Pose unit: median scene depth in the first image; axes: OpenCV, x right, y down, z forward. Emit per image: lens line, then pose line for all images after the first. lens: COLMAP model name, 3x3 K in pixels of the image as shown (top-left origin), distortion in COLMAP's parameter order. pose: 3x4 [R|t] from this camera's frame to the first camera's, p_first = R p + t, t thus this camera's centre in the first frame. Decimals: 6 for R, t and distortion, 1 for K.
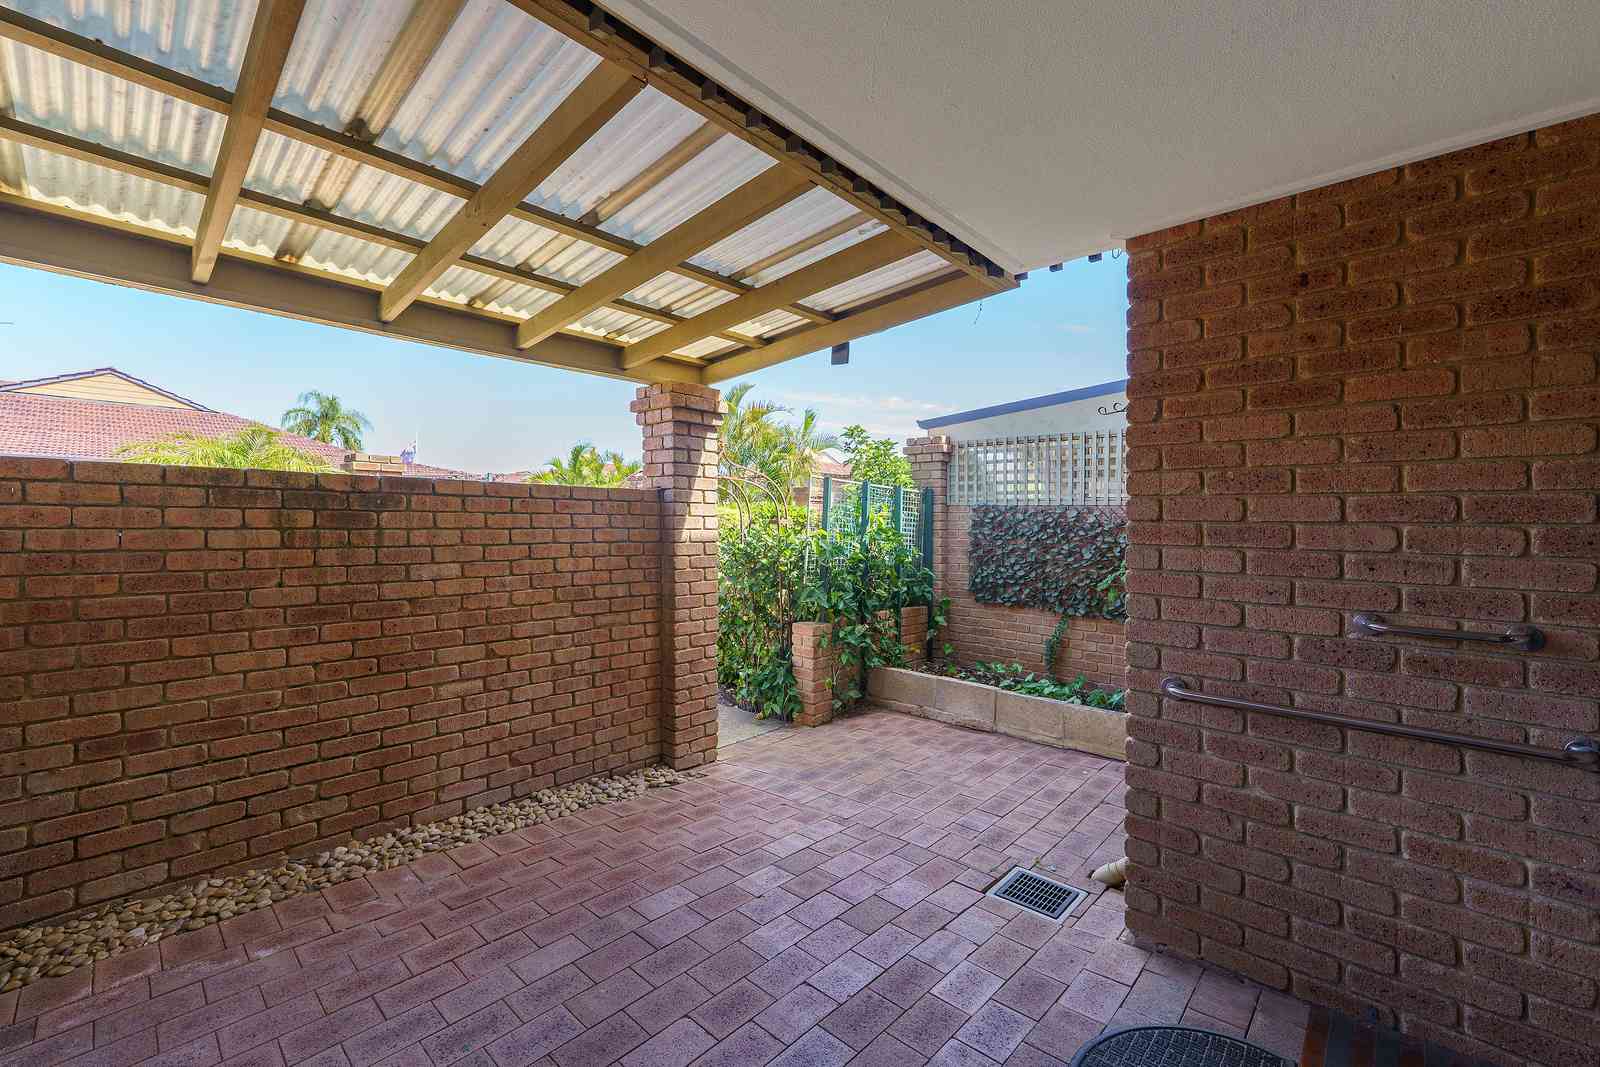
lens RADIAL K [[653.7, 0, 799.6], [0, 653.7, 529.3], [0, 0, 1]] dist [0.003599, 0.000353]
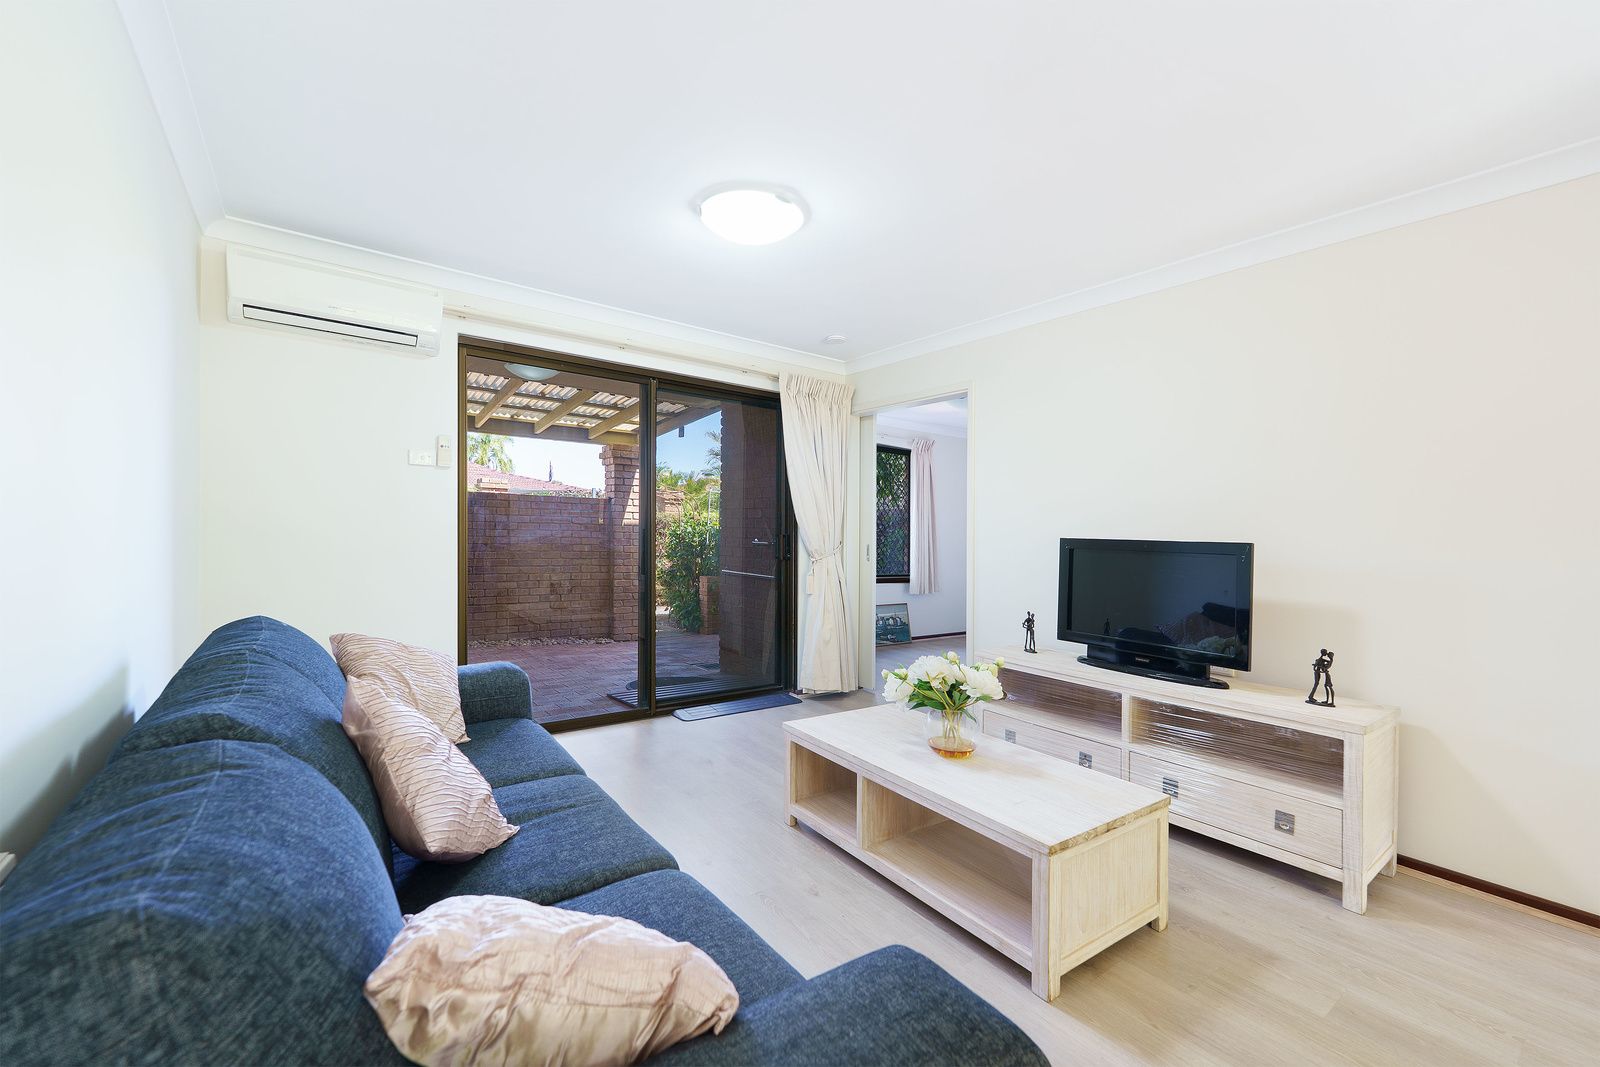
lens RADIAL K [[653.7, 0, 801.5], [0, 653.7, 540.7], [0, 0, 1]] dist [0.003599, 0.000353]
pose [[0.983643, 0.012849, -0.179672, 0.725518], [-0.013418, 0.999908, -0.001950, 0.063860], [0.179630, 0.004329, 0.983725, -0.850875]]
